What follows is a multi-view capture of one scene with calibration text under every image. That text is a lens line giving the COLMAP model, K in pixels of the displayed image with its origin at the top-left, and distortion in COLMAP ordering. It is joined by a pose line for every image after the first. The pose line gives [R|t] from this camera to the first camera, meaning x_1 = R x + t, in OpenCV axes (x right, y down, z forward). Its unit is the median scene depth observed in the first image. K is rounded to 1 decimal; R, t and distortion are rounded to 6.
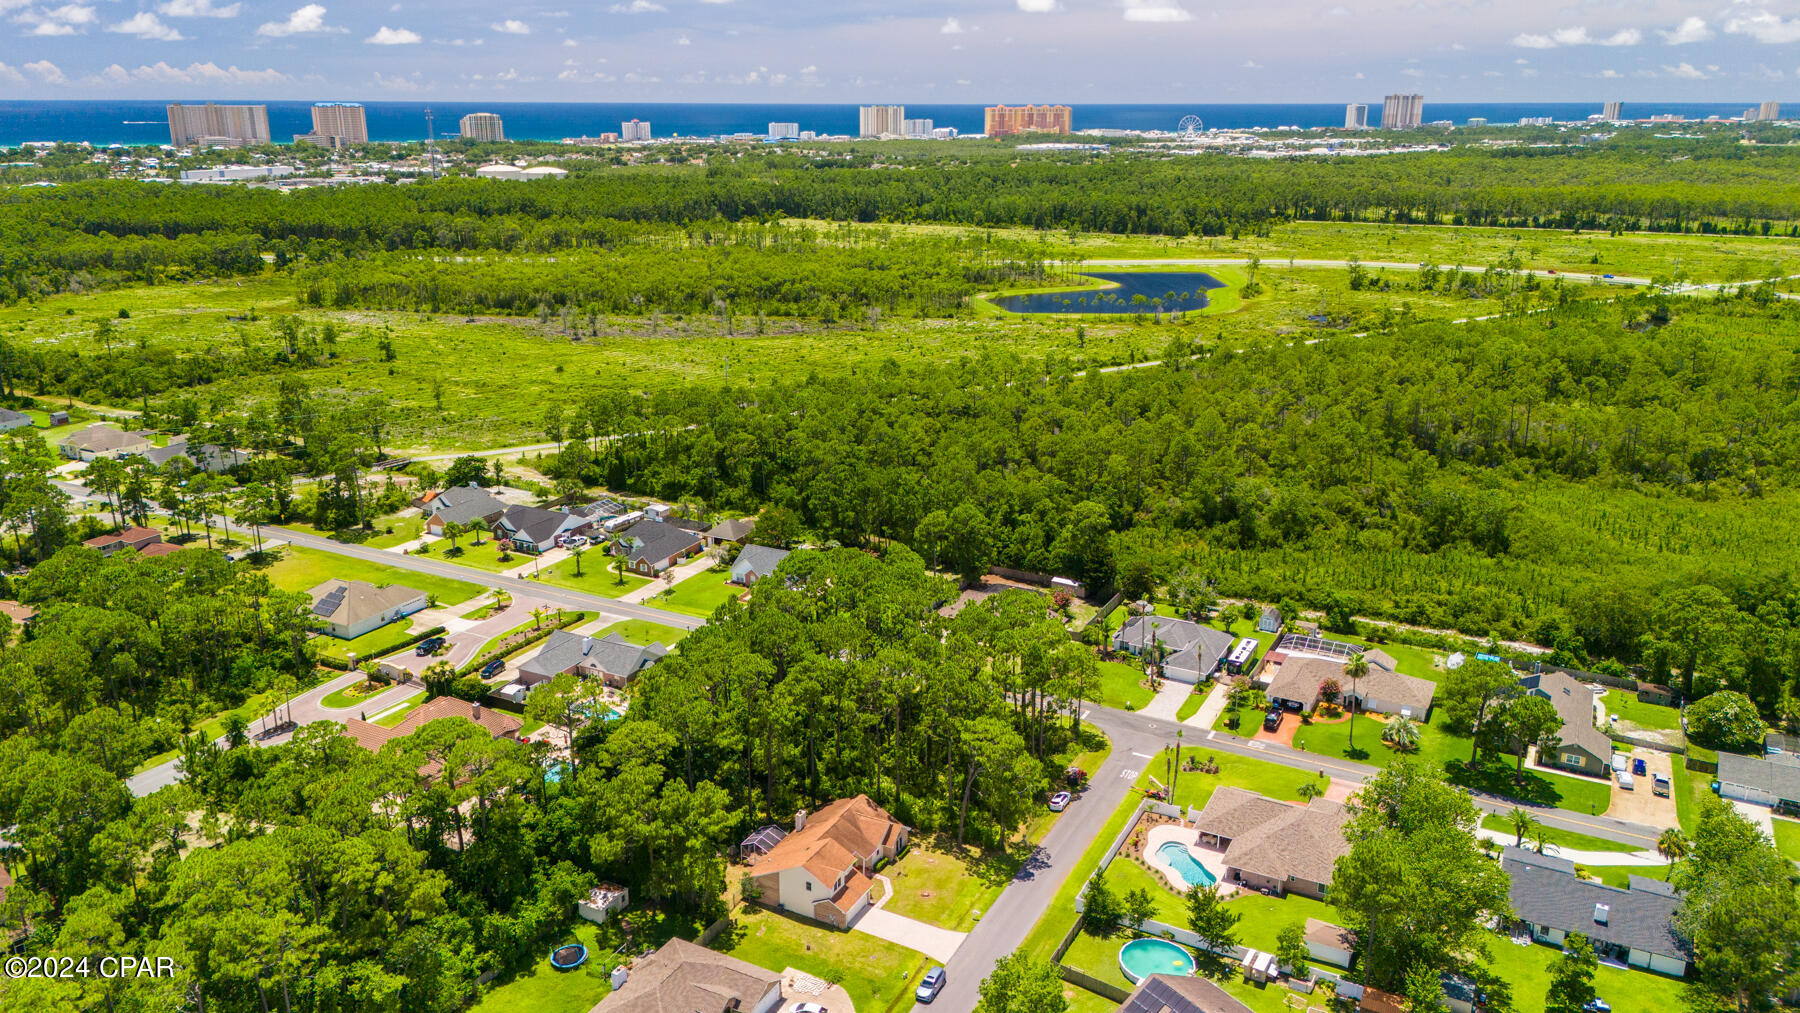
lens RADIAL K [[1277.7, 0, 900.0], [0, 1277.7, 506.5], [0, 0, 1]] dist [0.085398, -0.096026]
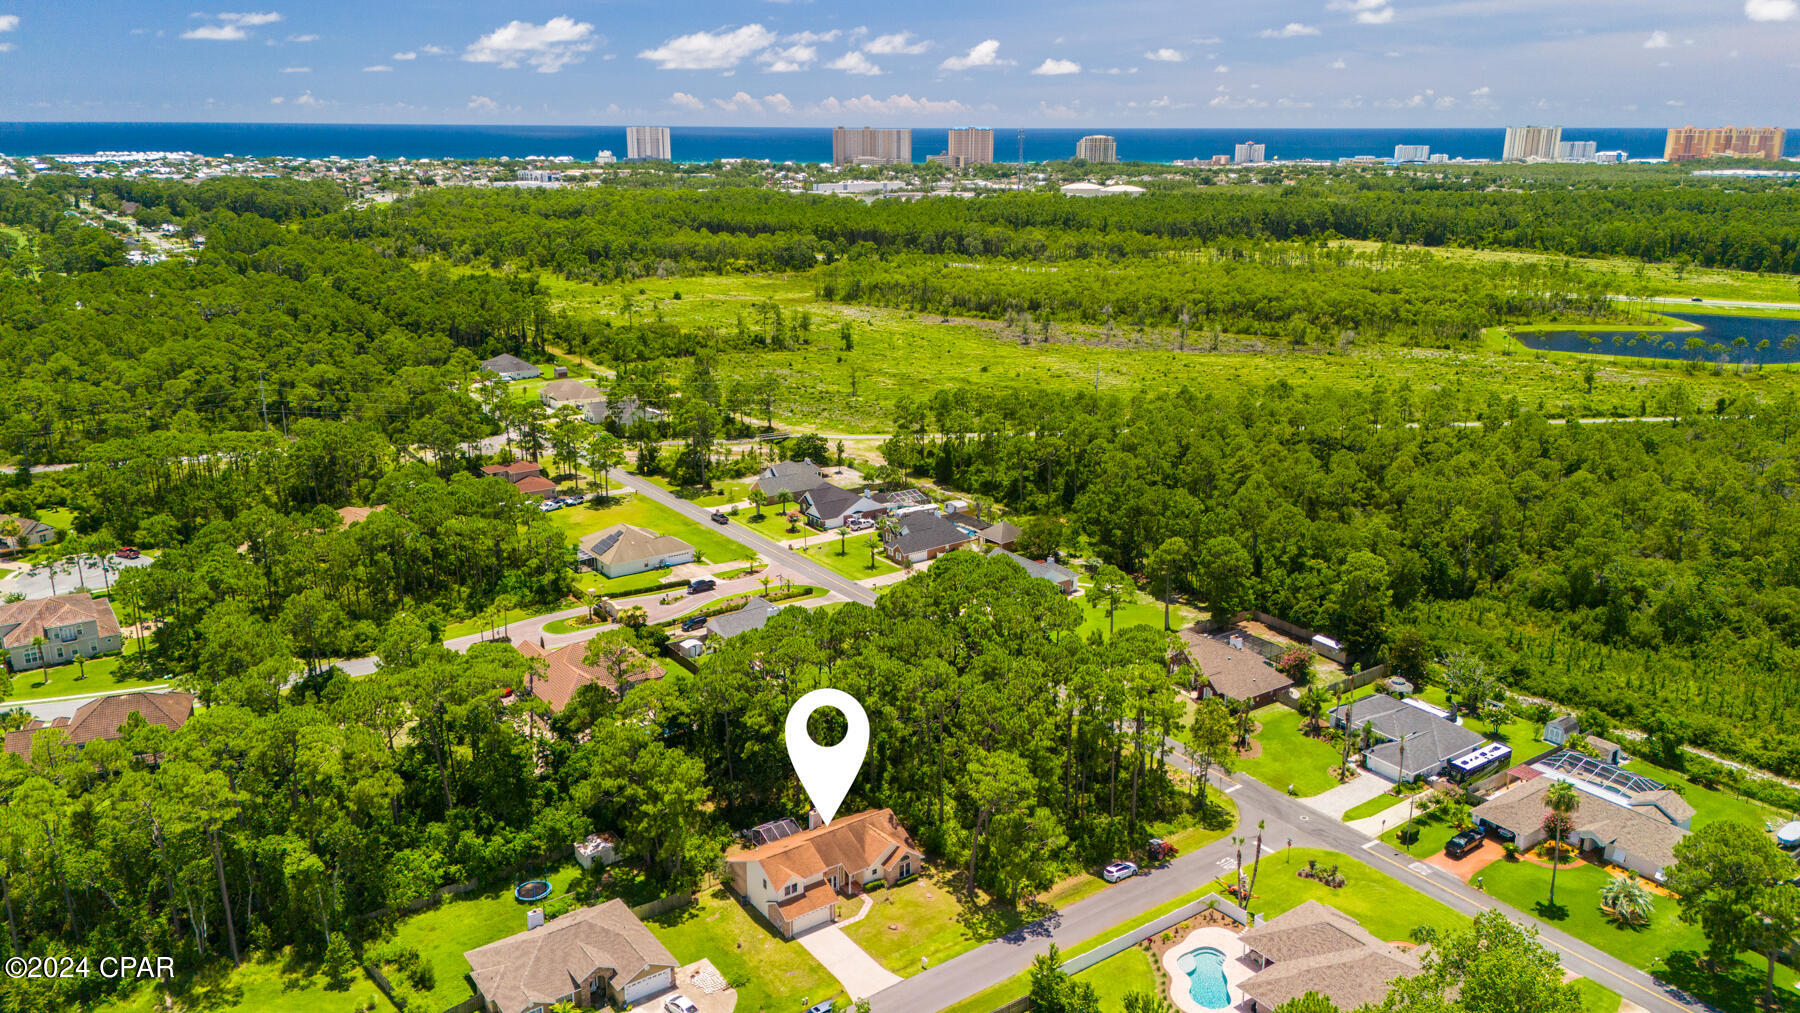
lens RADIAL K [[1277.7, 0, 900.0], [0, 1277.7, 506.5], [0, 0, 1]] dist [0.085398, -0.096026]
pose [[0.901256, 0.126010, -0.414560, 0.194192], [-0.132507, 0.991094, 0.013183, -0.003860], [0.412529, 0.043051, 0.909927, 0.083324]]
